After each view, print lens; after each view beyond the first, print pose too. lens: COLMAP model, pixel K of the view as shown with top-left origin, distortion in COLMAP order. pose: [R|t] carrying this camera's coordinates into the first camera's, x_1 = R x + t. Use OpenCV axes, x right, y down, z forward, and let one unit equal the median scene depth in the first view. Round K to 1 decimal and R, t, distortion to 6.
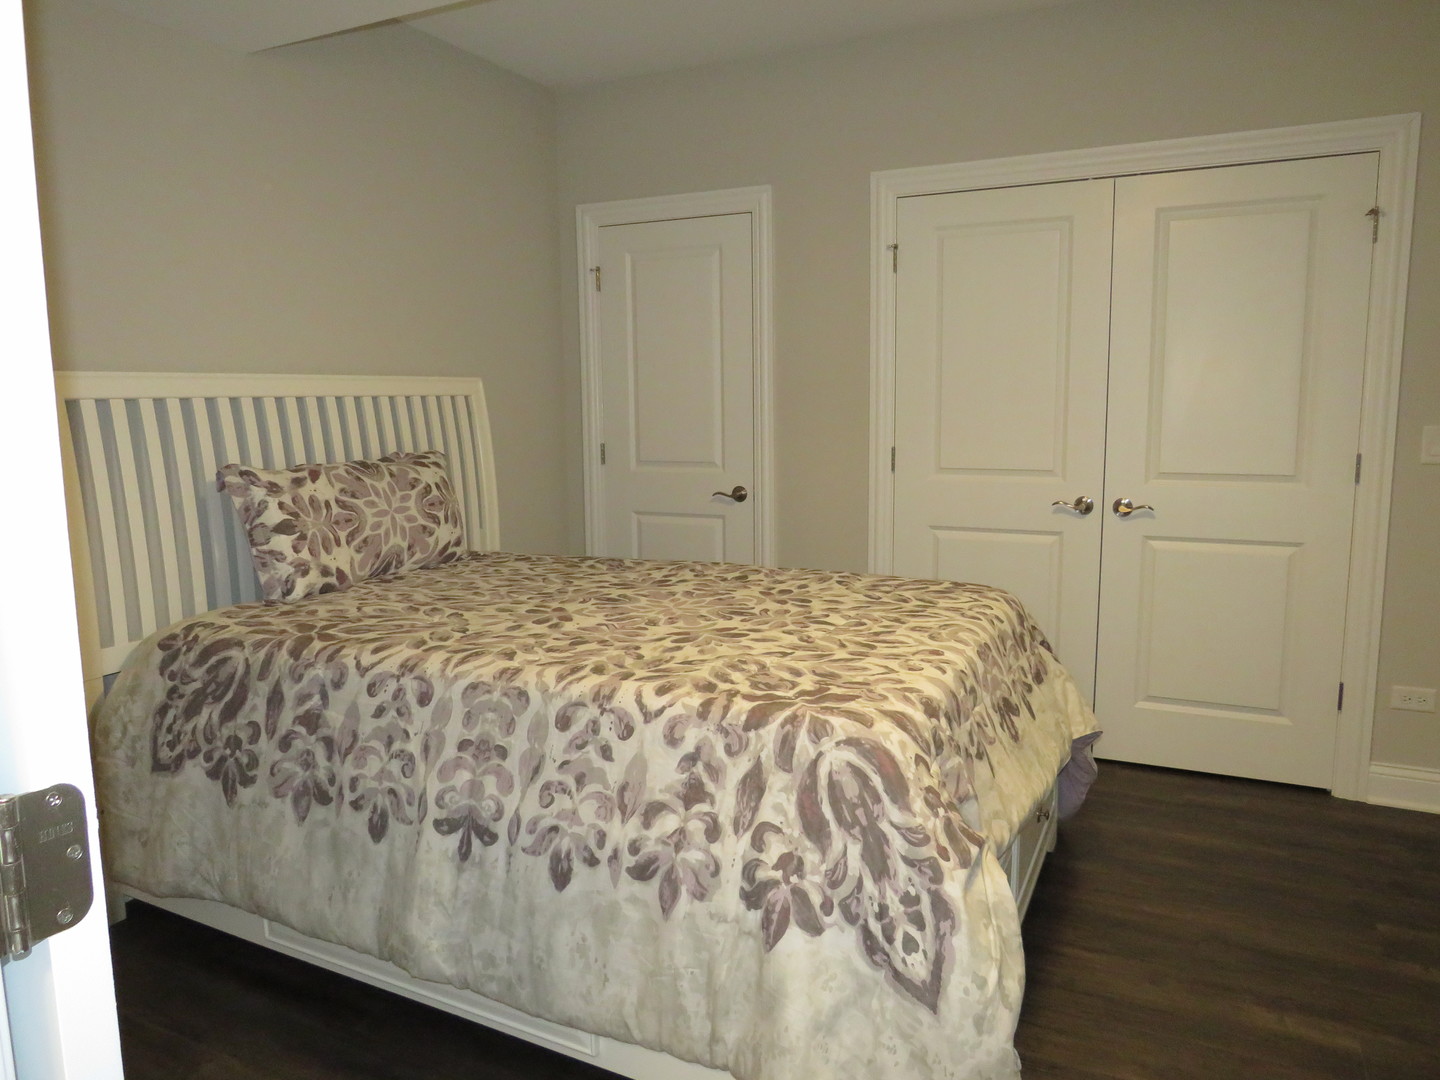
lens RADIAL K [[1010.7, 0, 712.0], [0, 1010.7, 541.9], [0, 0, 1]] dist [-0.021307, -0.000319]
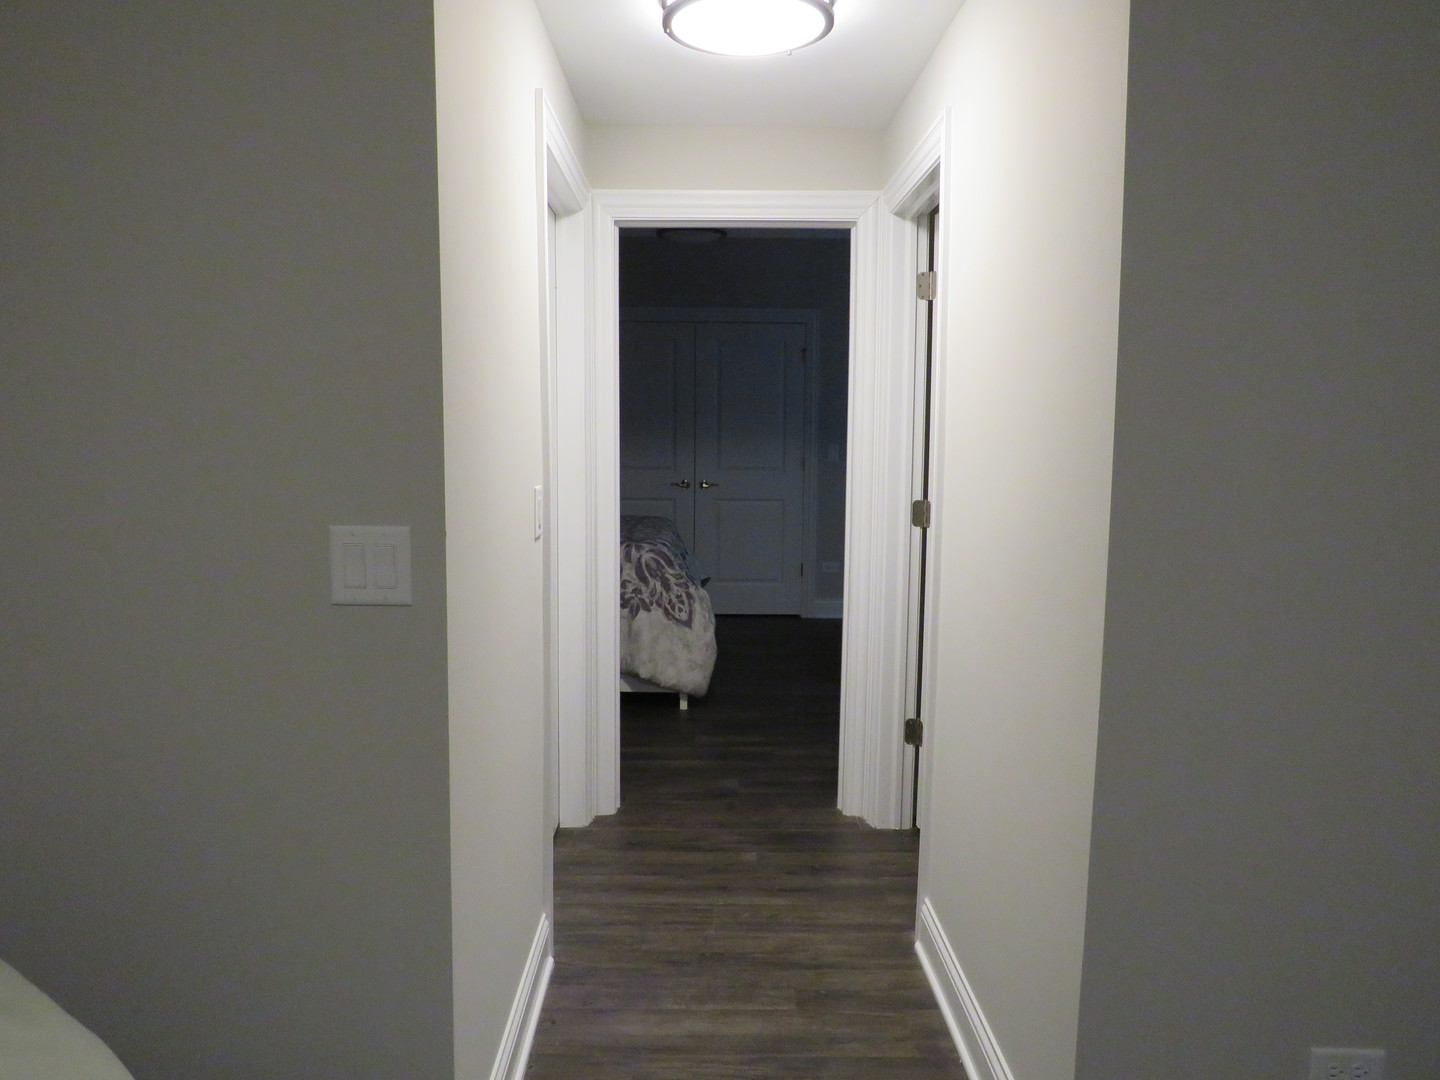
lens RADIAL K [[1010.7, 0, 716.5], [0, 1010.7, 540.4], [0, 0, 1]] dist [-0.021307, -0.000319]
pose [[0.887213, -0.027611, 0.460532, -1.034201], [0.040086, 0.999046, -0.017329, 0.231205], [-0.459614, 0.033835, 0.887474, -1.651919]]
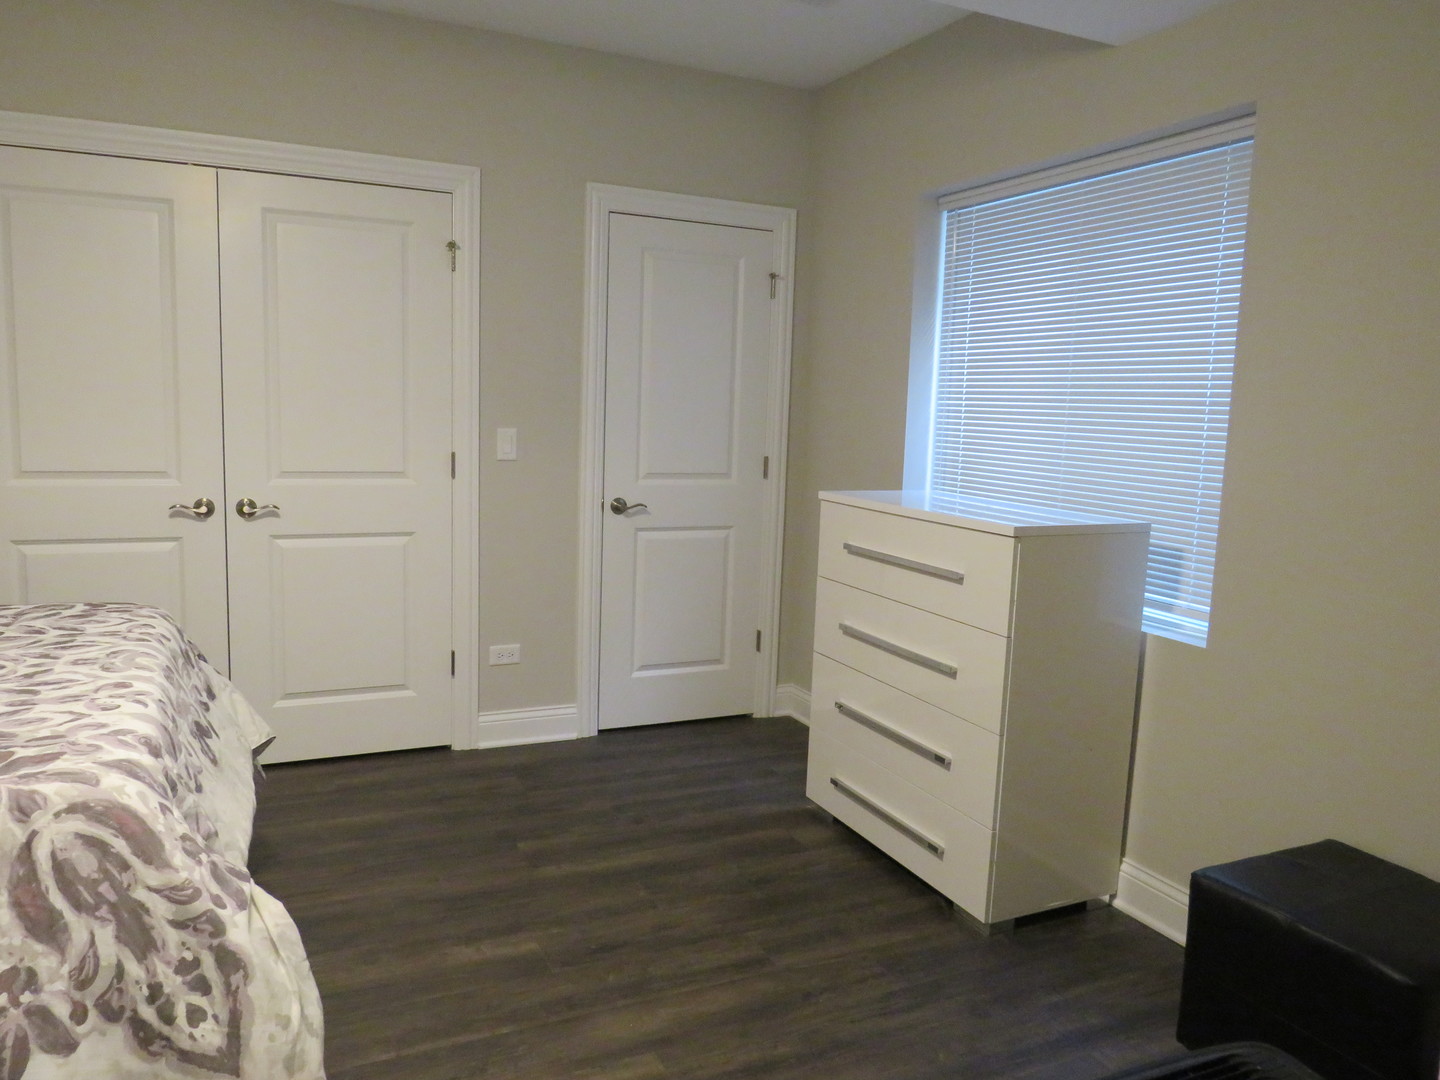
lens RADIAL K [[1010.7, 0, 684.3], [0, 1010.7, 549.5], [0, 0, 1]] dist [-0.021307, -0.000319]
pose [[0.632555, -0.077273, 0.770651, -0.163660], [0.070129, 0.996638, 0.042370, -0.011591], [-0.771334, 0.027244, 0.635847, 0.097106]]
